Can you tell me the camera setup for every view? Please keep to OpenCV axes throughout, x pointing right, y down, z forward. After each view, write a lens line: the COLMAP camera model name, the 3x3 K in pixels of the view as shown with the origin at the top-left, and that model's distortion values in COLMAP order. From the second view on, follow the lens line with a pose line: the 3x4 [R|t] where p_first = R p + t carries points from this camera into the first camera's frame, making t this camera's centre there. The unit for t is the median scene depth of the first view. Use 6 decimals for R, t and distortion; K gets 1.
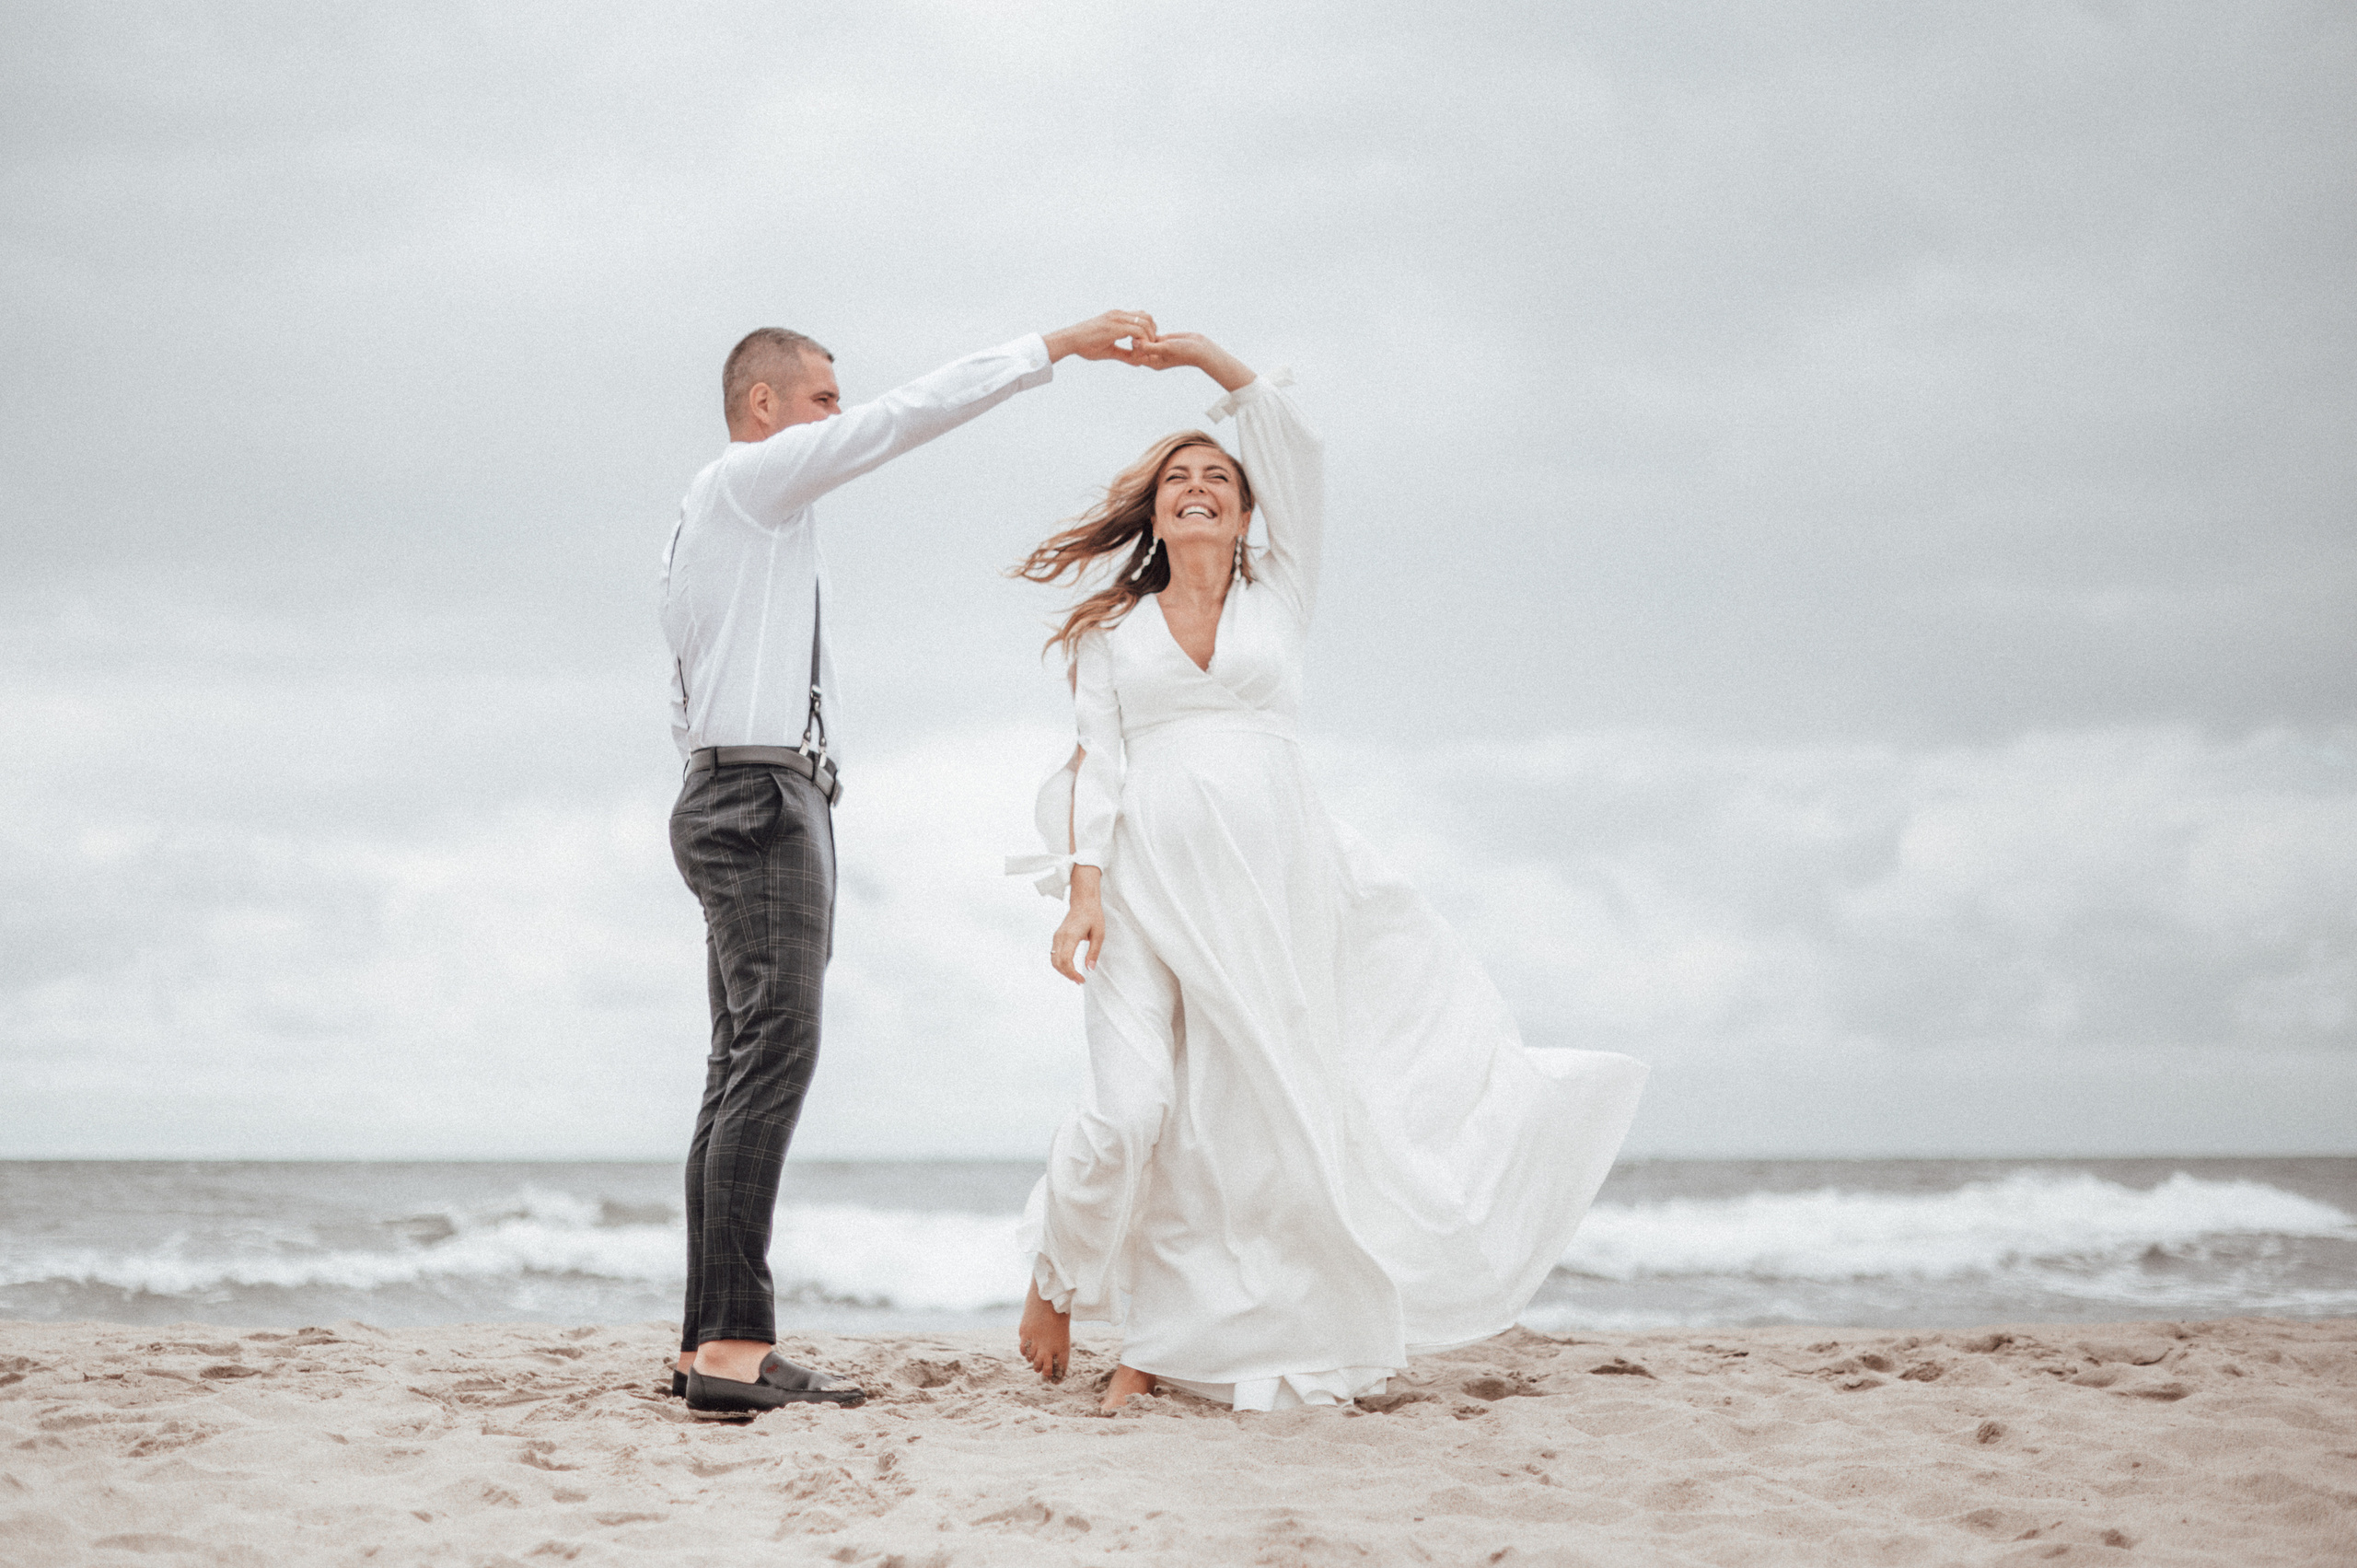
lens RADIAL K [[3401.1, 0, 1191.0], [0, 3401.1, 785.0], [0, 0, 1]] dist [0.309684, 0.000000]
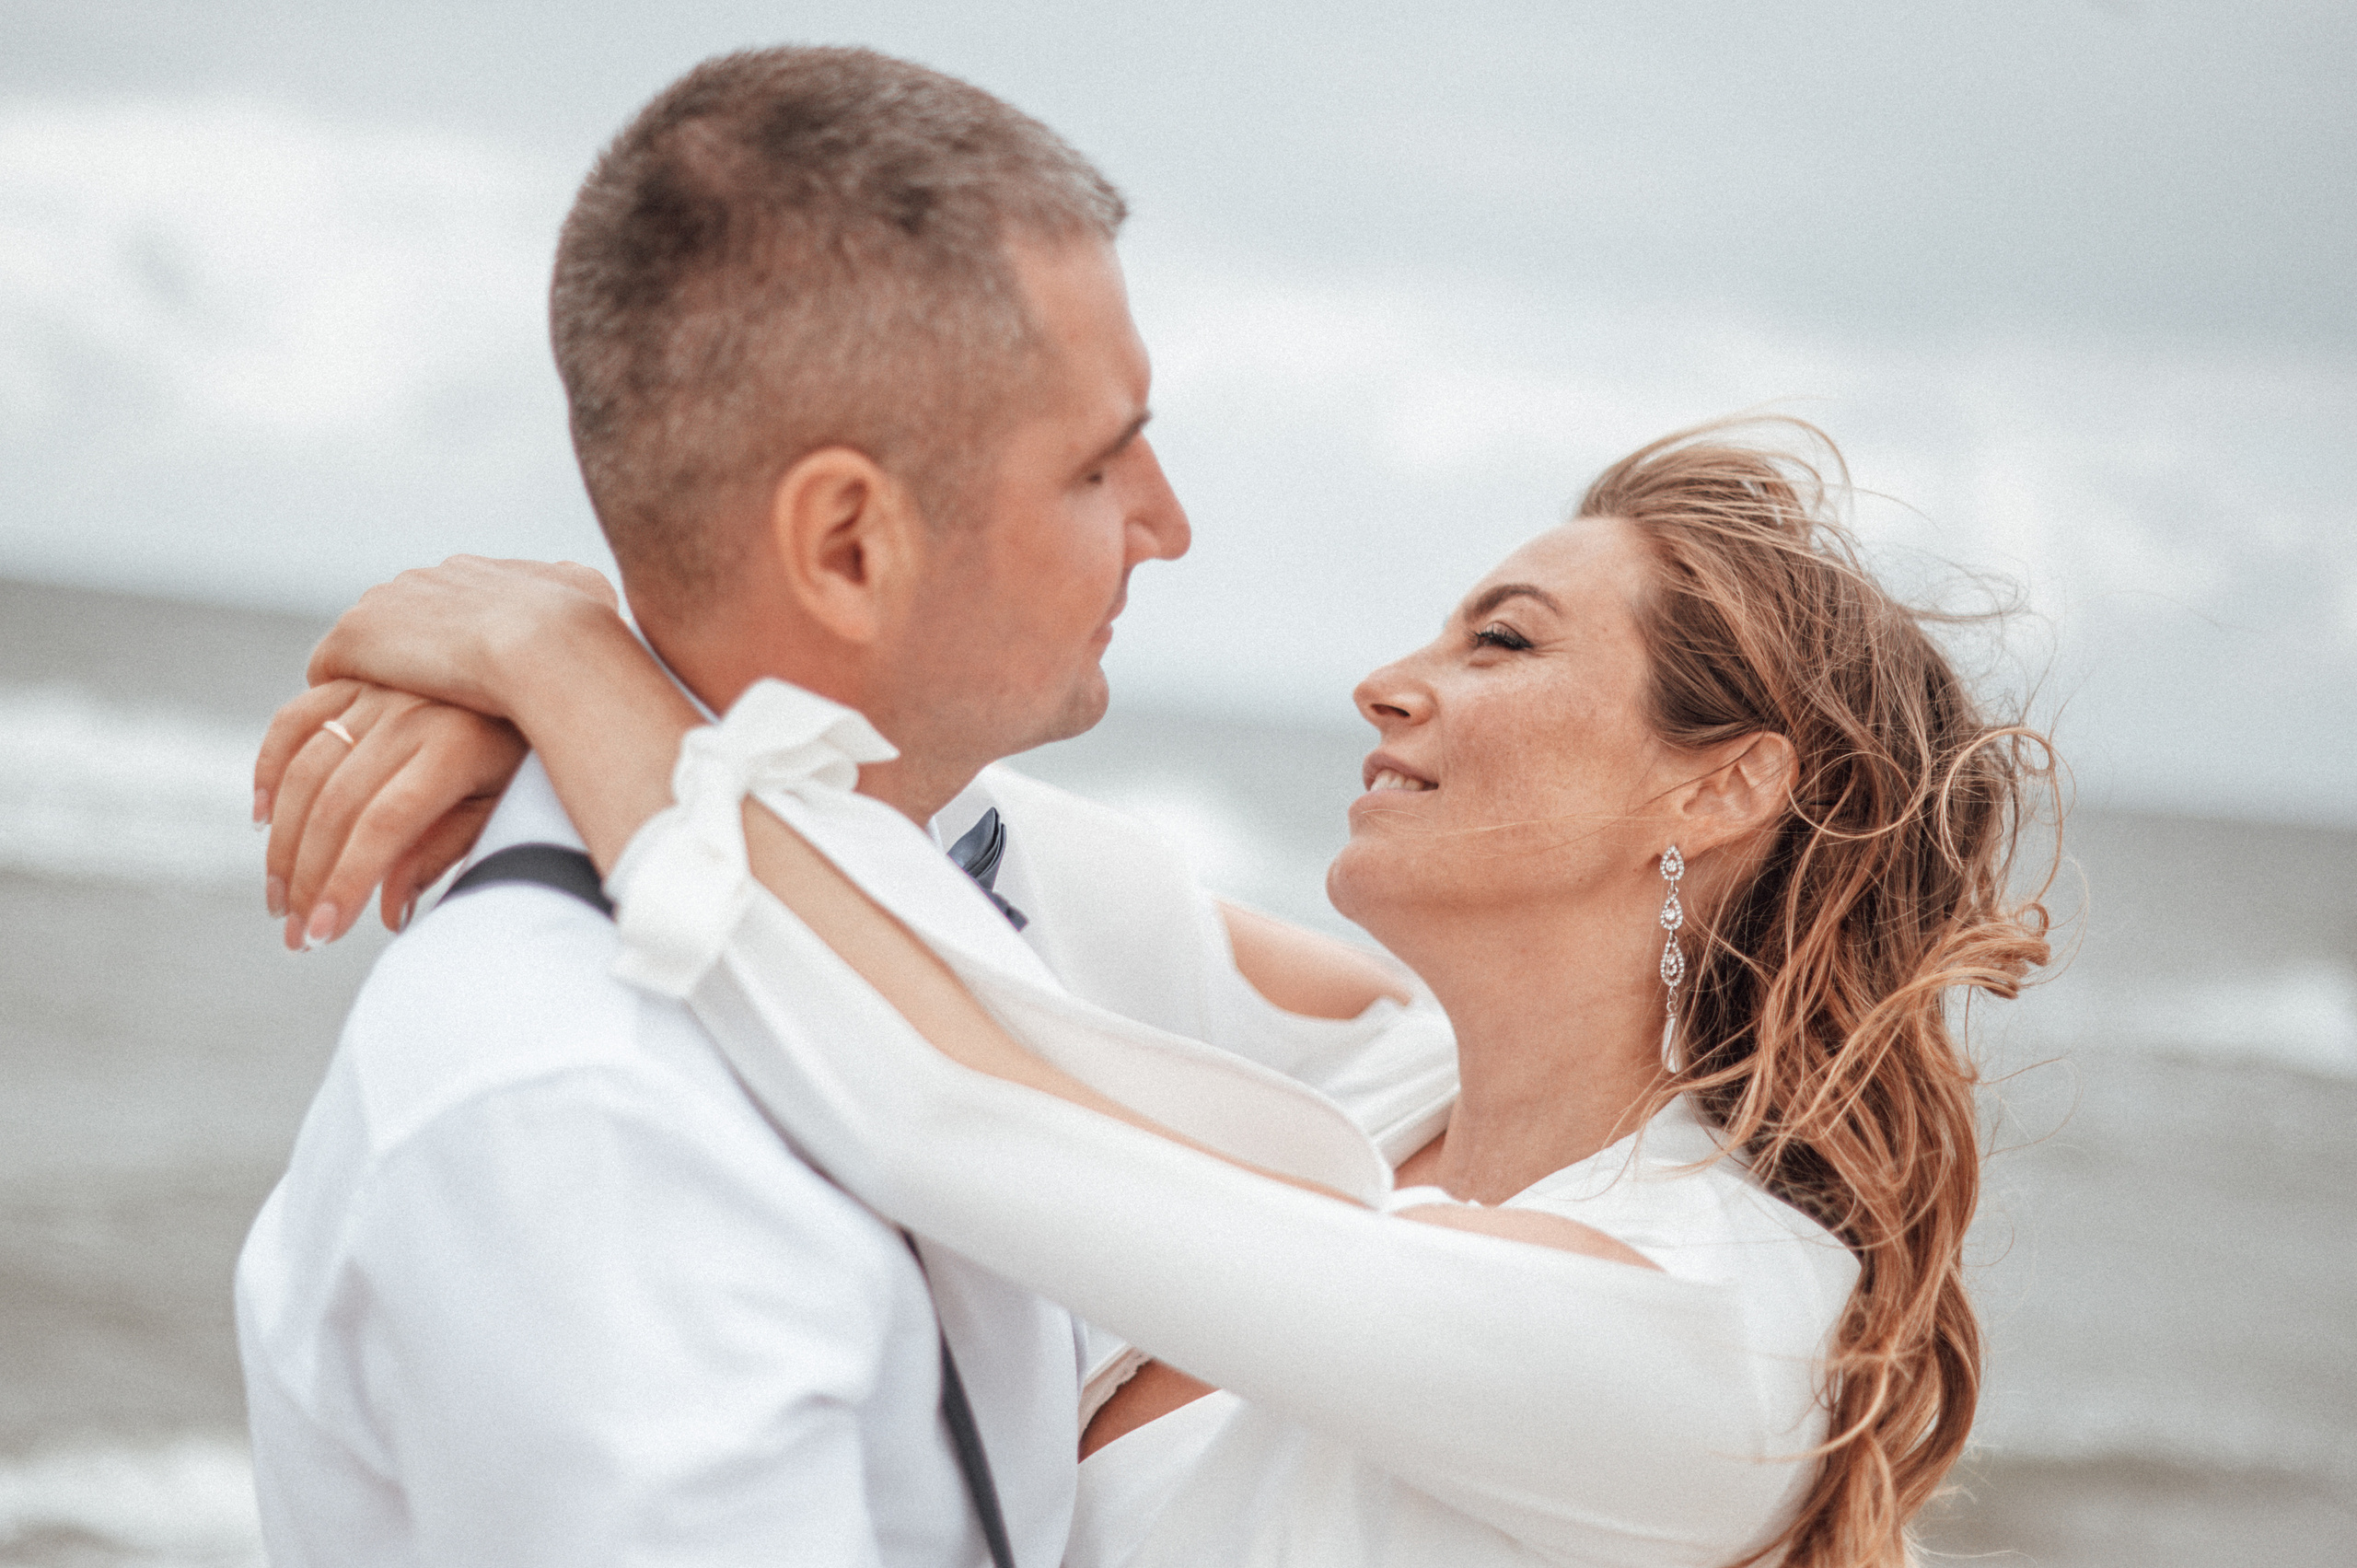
lens RADIAL K [[3401.1, 0, 1165.1], [0, 3401.1, 775.9], [0, 0, 1]] dist [0.309684, 0.000000]
pose [[0.999892, 0.014632, 0.001492, -0.107209], [-0.014632, 0.999893, 0.000044, -0.098936], [-0.001491, -0.000066, 0.999999, 0.815159]]
